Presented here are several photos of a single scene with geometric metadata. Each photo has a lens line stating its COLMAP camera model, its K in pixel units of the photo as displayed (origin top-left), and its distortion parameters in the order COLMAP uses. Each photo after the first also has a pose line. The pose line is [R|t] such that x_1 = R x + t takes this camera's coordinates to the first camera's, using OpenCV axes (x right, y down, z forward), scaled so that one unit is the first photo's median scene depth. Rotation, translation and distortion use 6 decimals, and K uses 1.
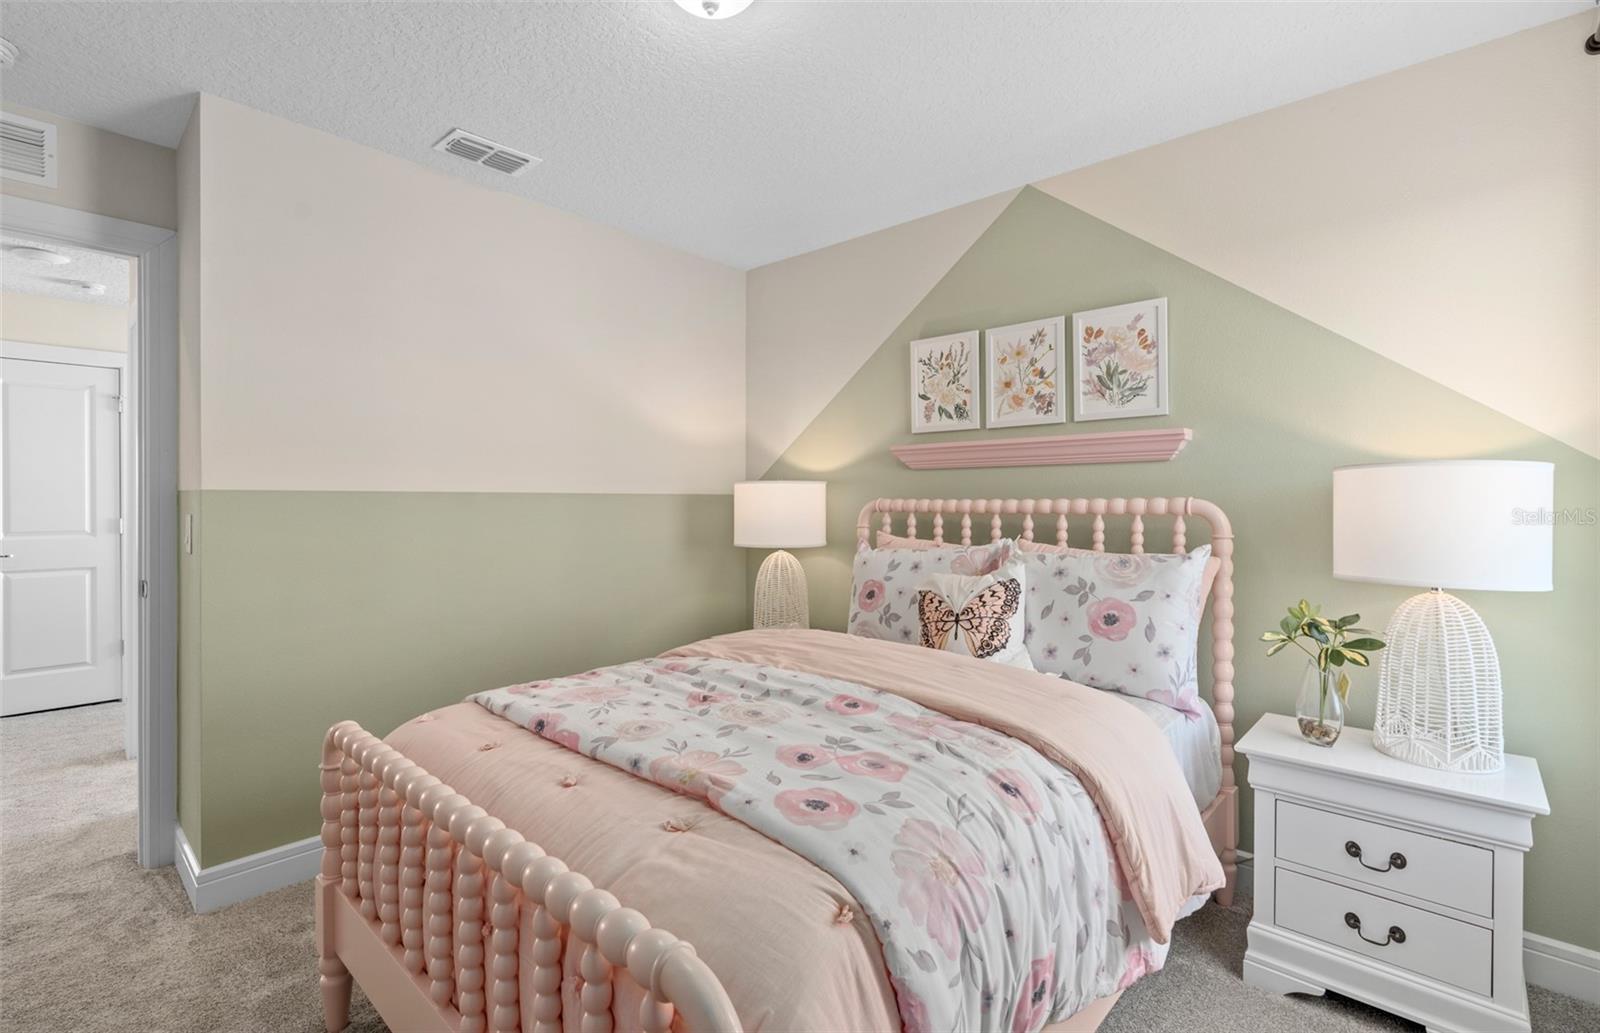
lens RADIAL K [[715.6, 0, 794.3], [0, 715.6, 505.5], [0, 0, 1]] dist [-0.003180, -0.000508]
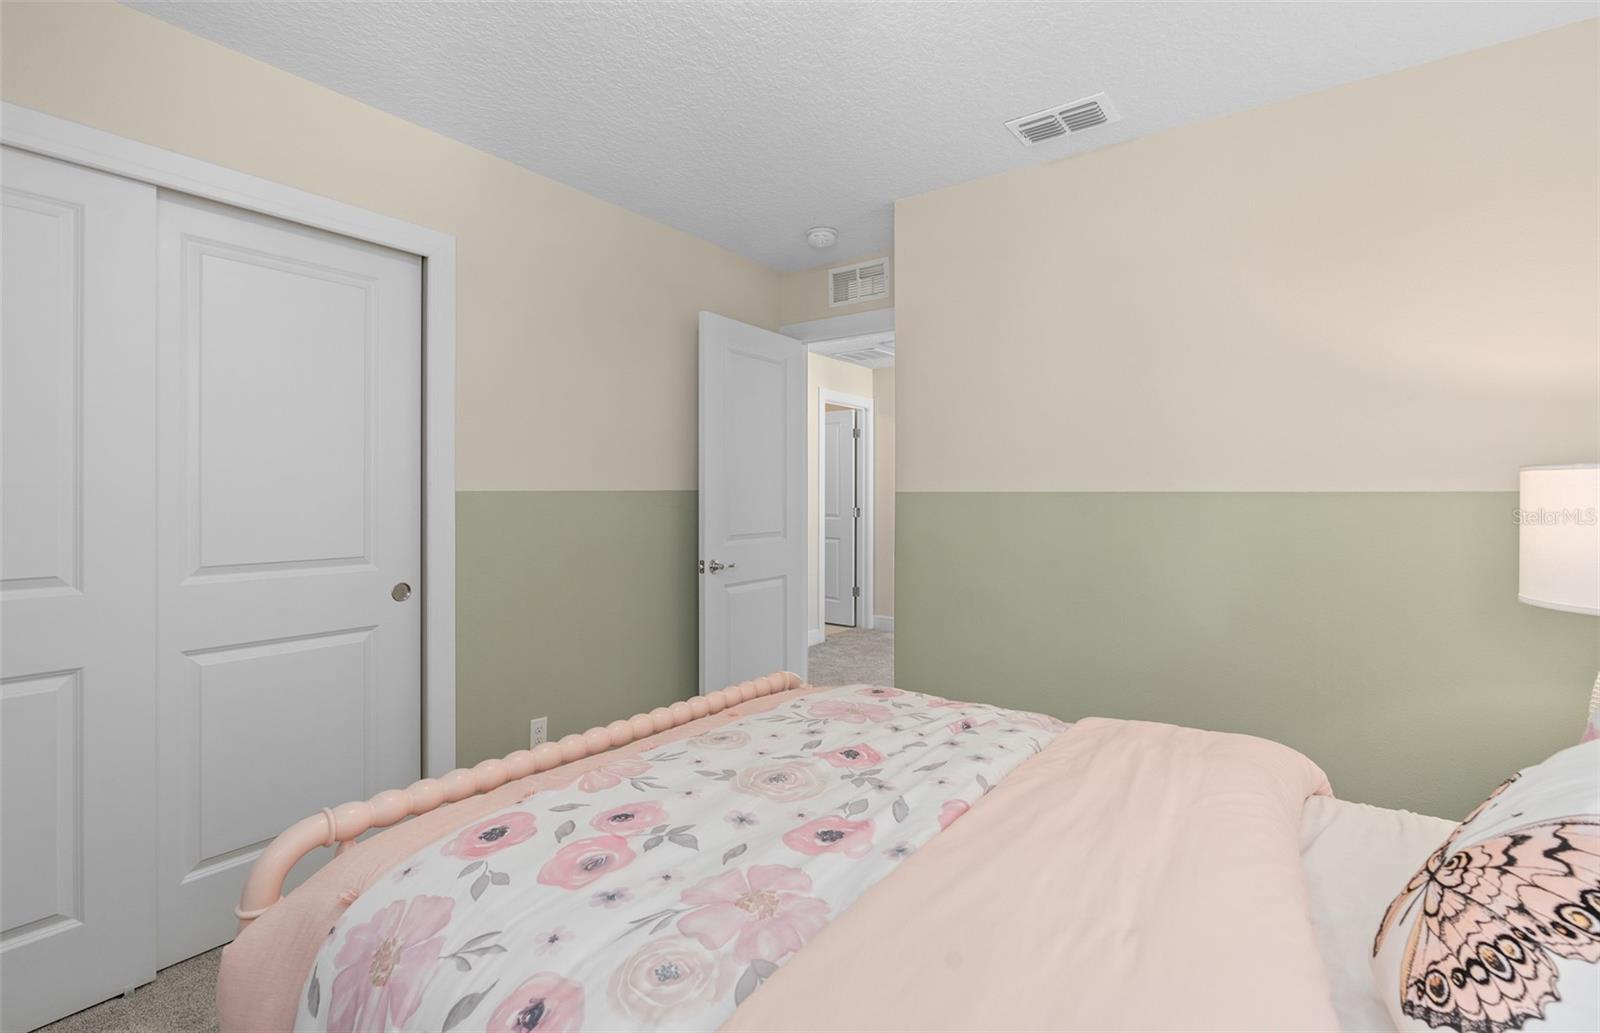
lens RADIAL K [[715.6, 0, 794.2], [0, 715.6, 503.8], [0, 0, 1]] dist [-0.003180, -0.000508]
pose [[0.110358, 0.010403, -0.993837, 0.795092], [-0.002286, 0.999945, 0.010213, -0.024505], [0.993889, 0.001145, 0.110376, 1.010440]]
